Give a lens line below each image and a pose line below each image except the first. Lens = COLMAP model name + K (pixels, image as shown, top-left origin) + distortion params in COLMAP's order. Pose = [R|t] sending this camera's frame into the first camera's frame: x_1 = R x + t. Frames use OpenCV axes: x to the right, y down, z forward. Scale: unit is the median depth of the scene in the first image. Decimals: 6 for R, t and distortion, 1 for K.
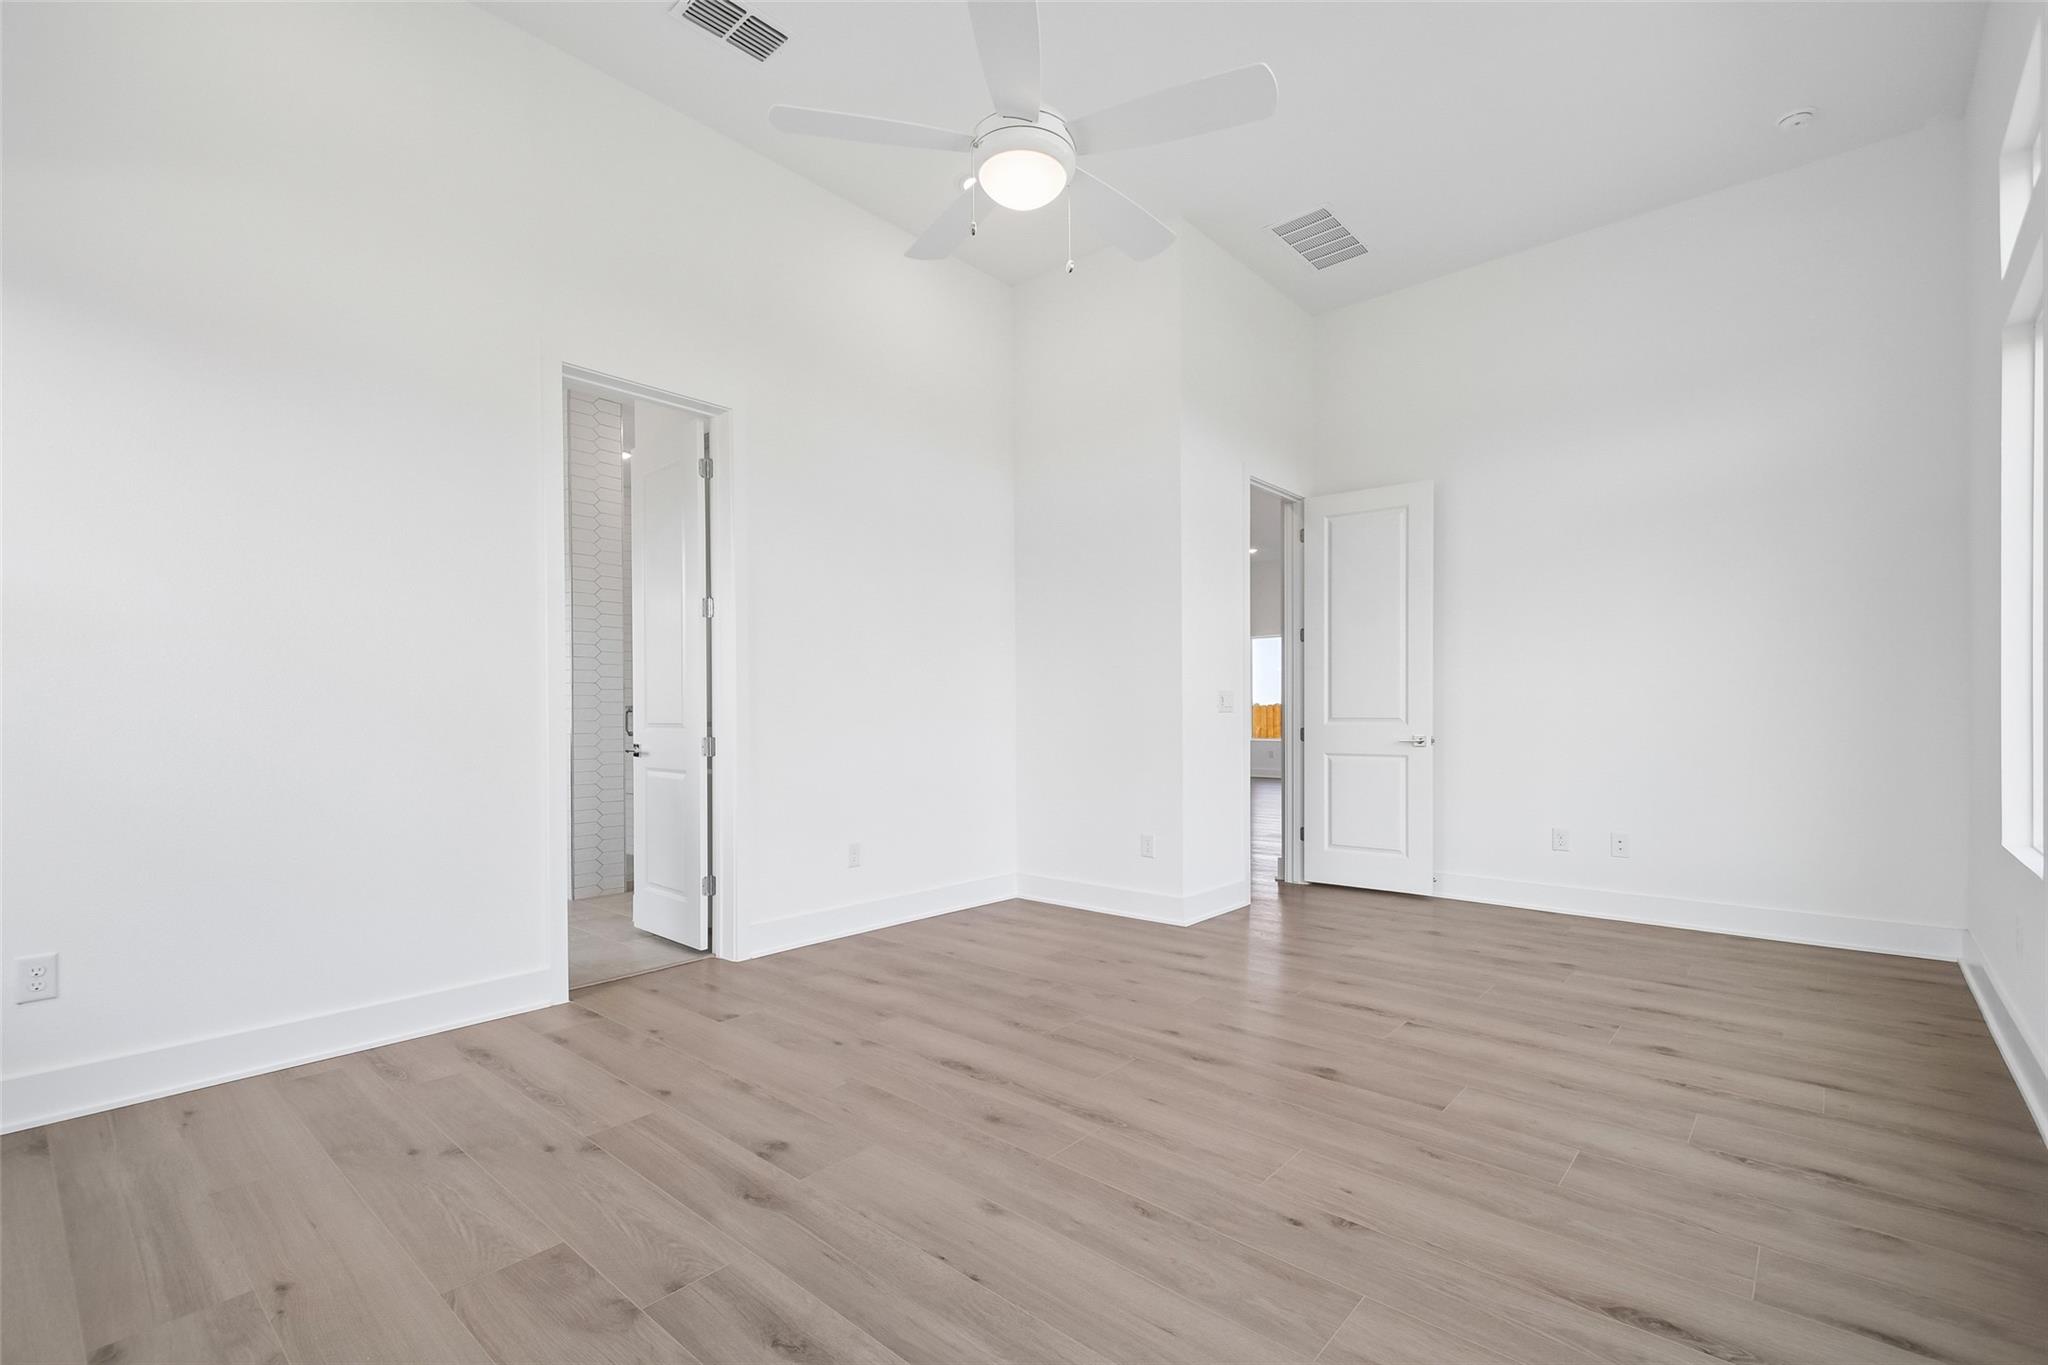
lens RADIAL K [[914.4, 0, 1015.7], [0, 914.4, 711.4], [0, 0, 1]] dist [0.011170, -0.000654]
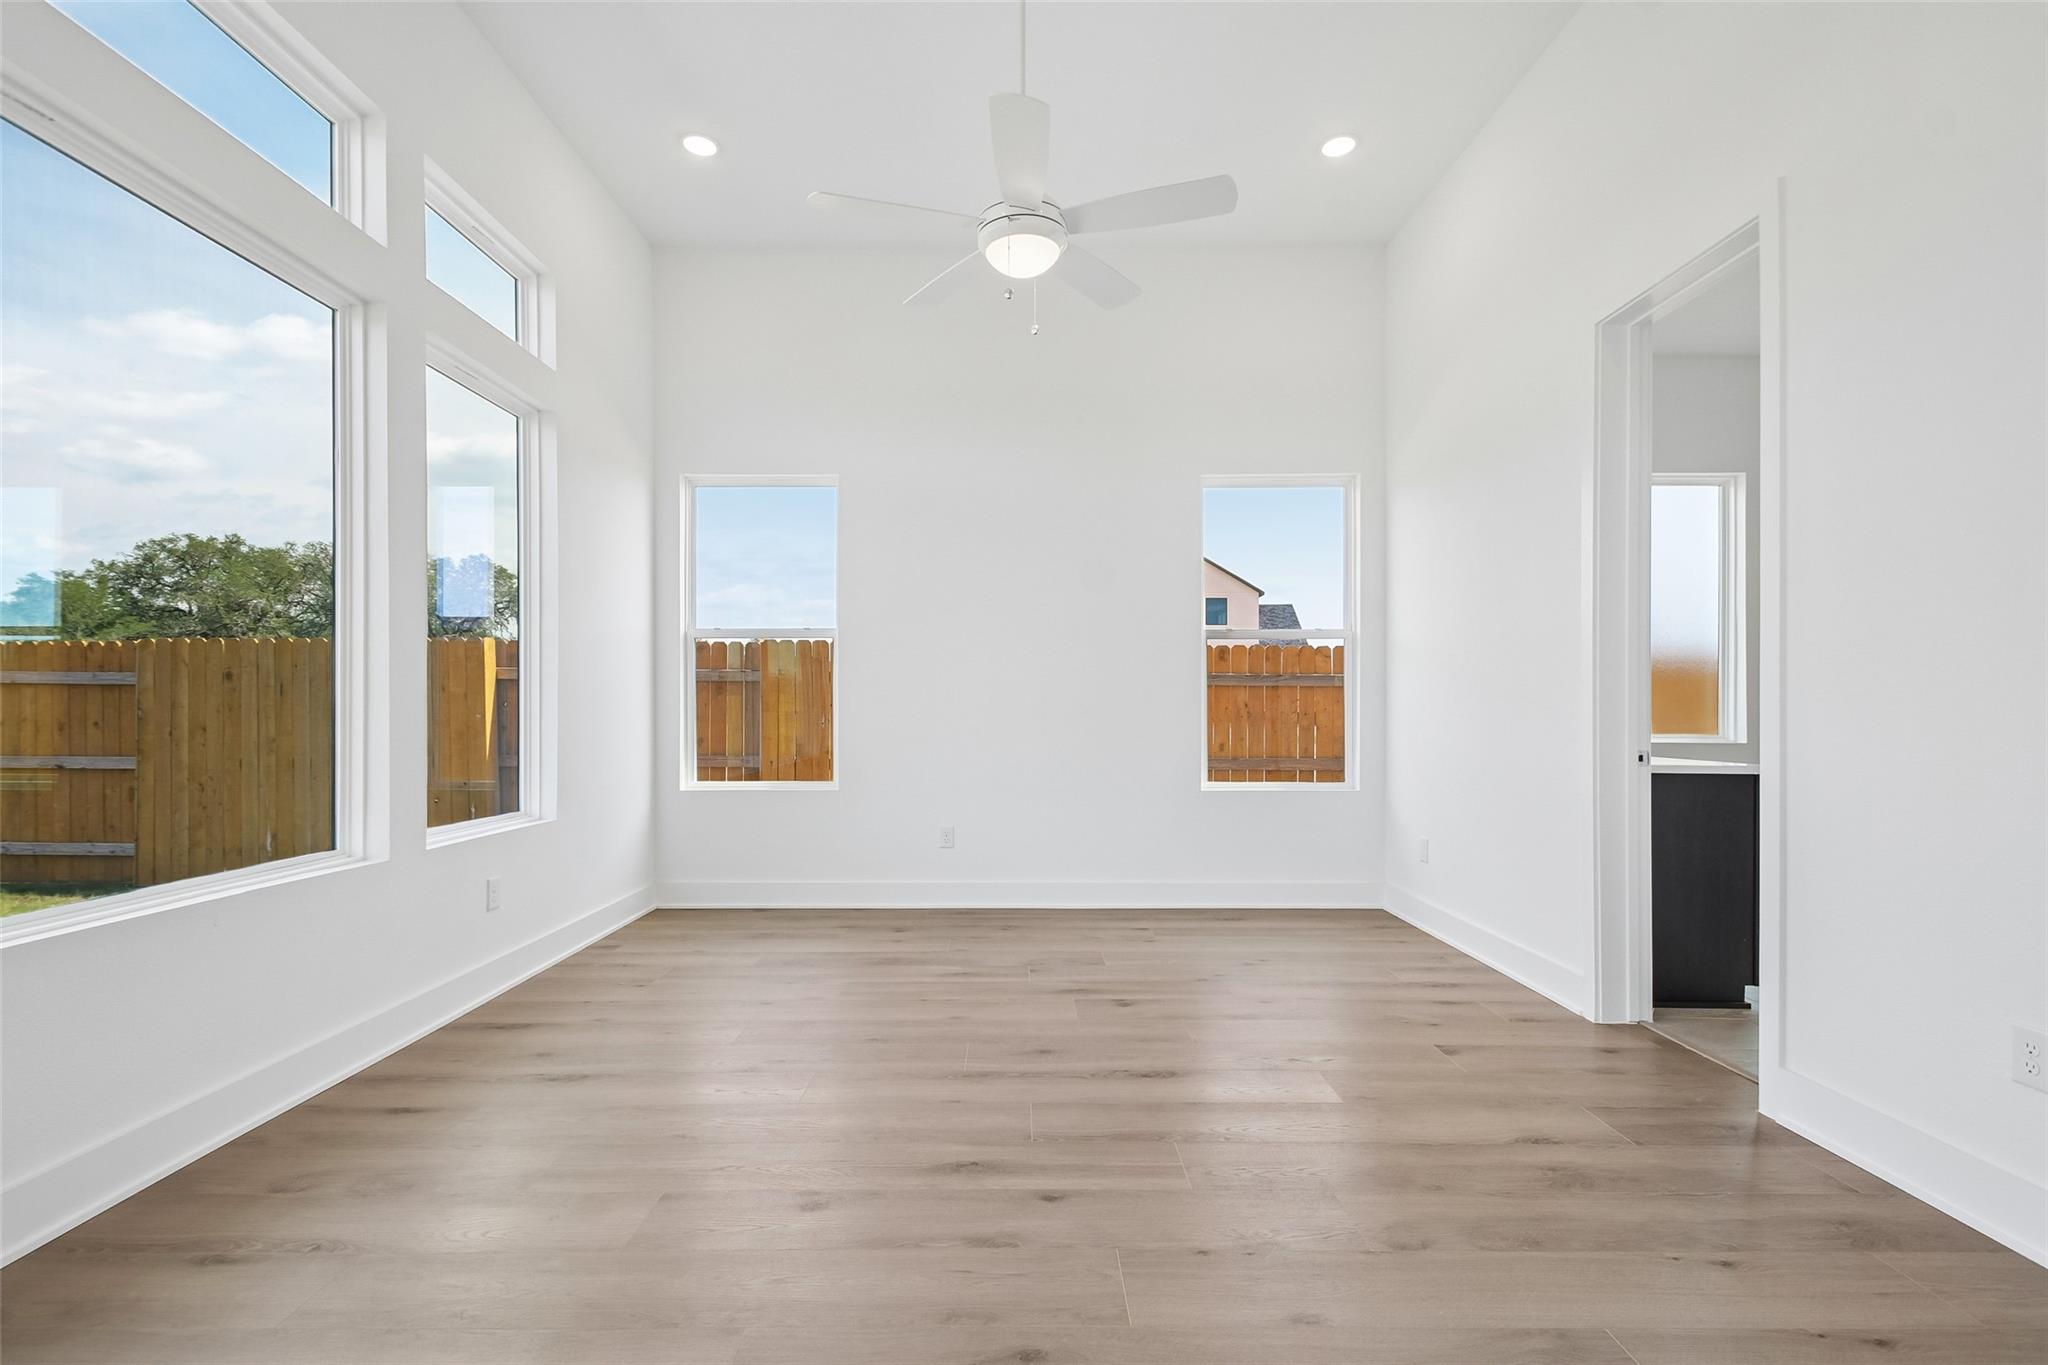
lens RADIAL K [[914.4, 0, 1015.7], [0, 914.4, 711.4], [0, 0, 1]] dist [0.011170, -0.000654]
pose [[-0.748445, 0.005820, -0.663171, 0.840216], [0.005158, 0.999982, 0.002954, 0.001451], [0.663176, -0.001209, -0.748462, 1.987747]]
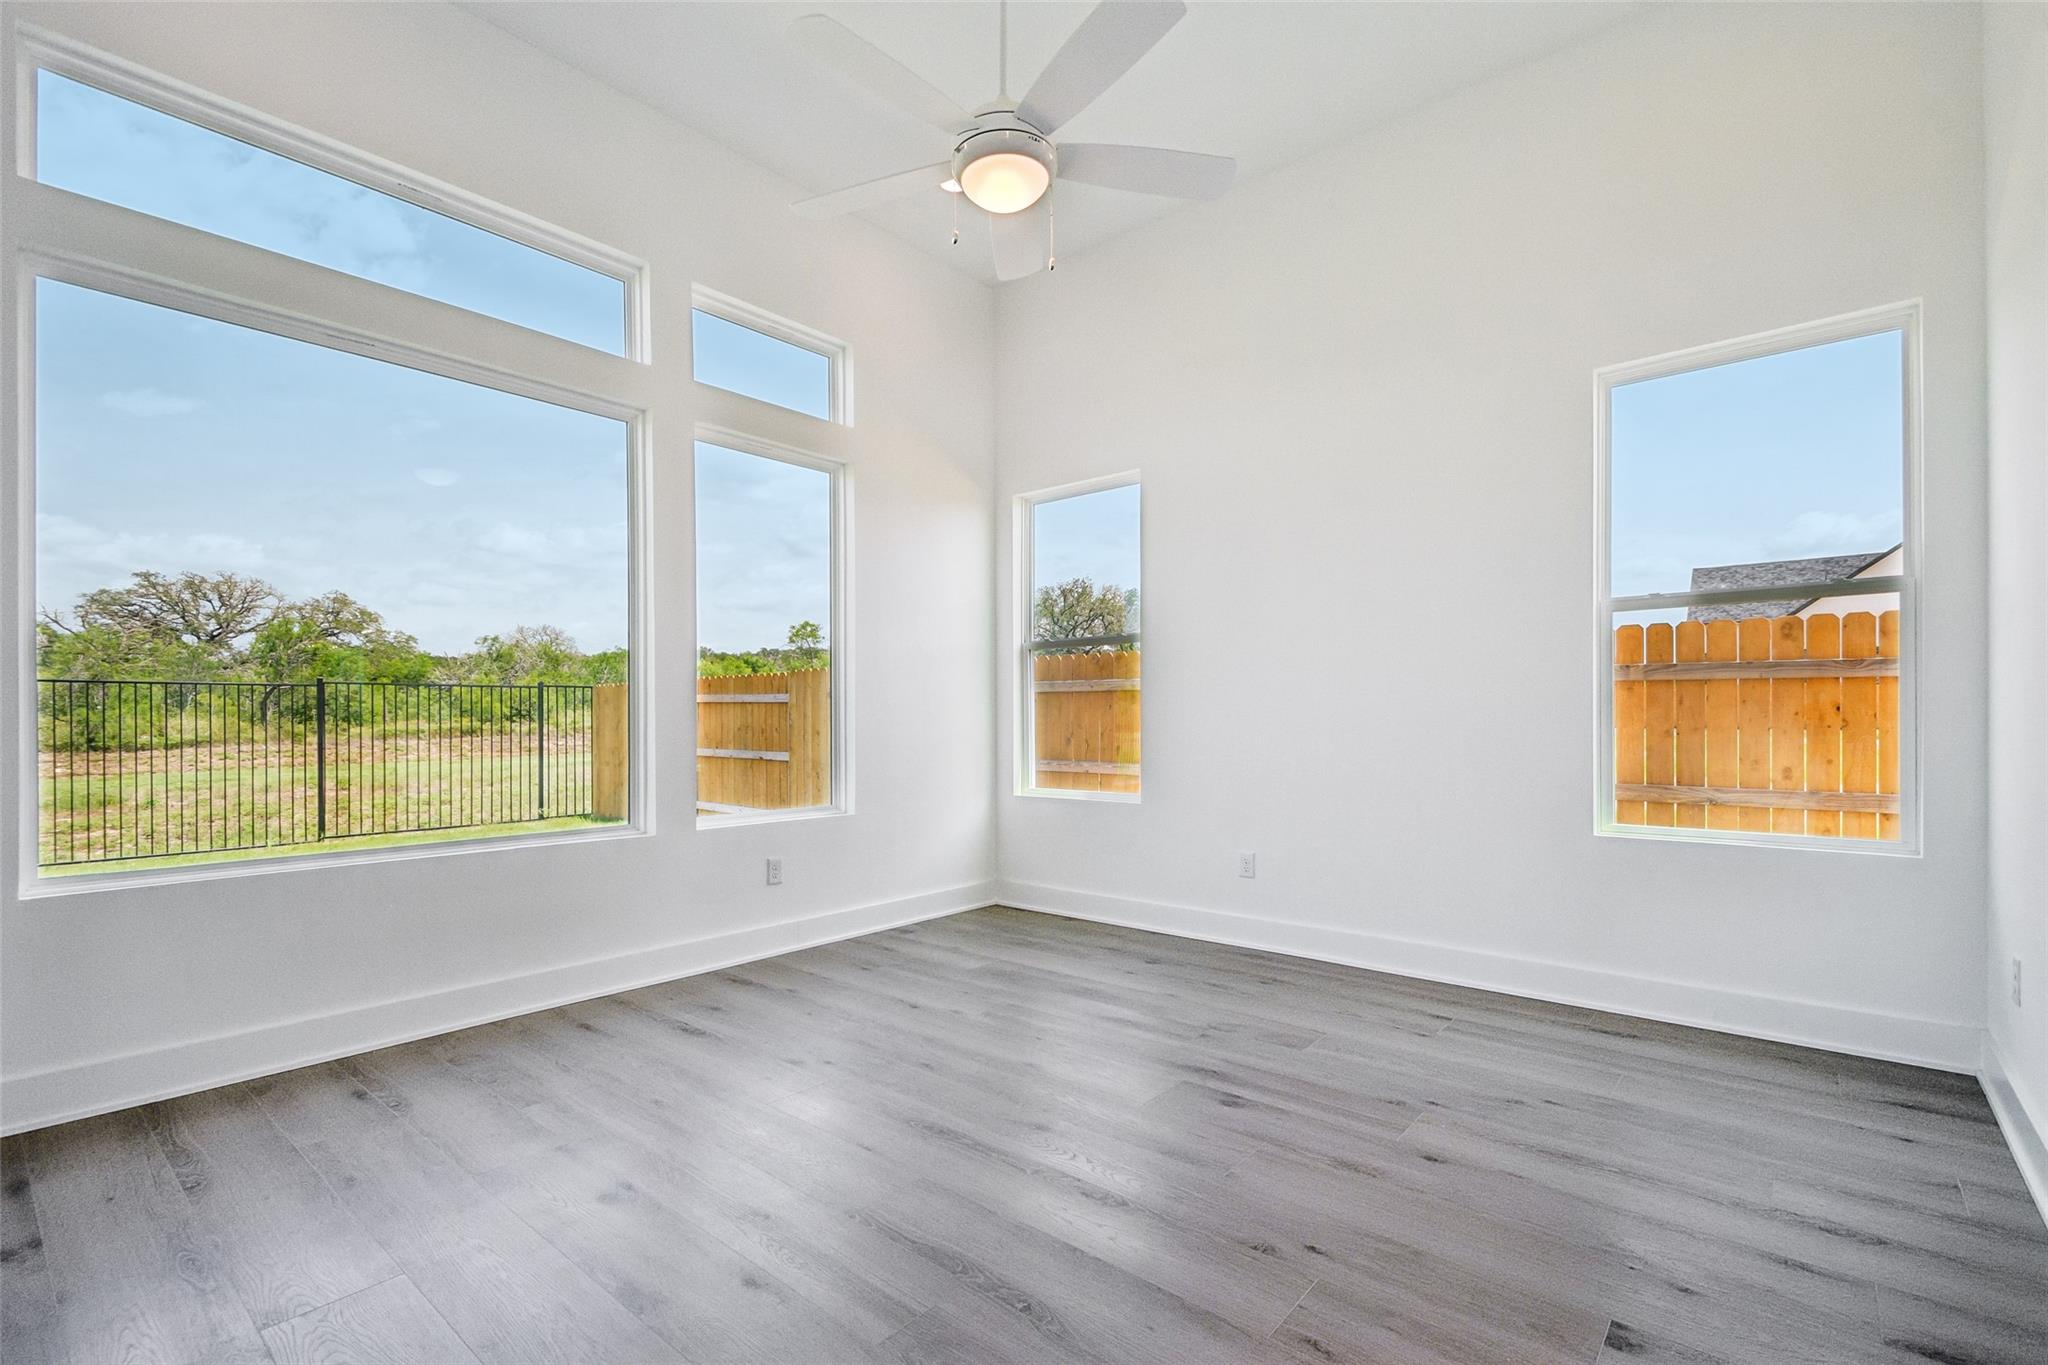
lens RADIAL K [[914.4, 0, 1015.7], [0, 914.4, 711.4], [0, 0, 1]] dist [0.011170, -0.000654]
pose [[-0.999763, 0.007286, -0.020506, 0.023470], [0.007497, 0.999919, -0.010239, 0.005060], [0.020430, -0.010390, -0.999737, 2.129152]]
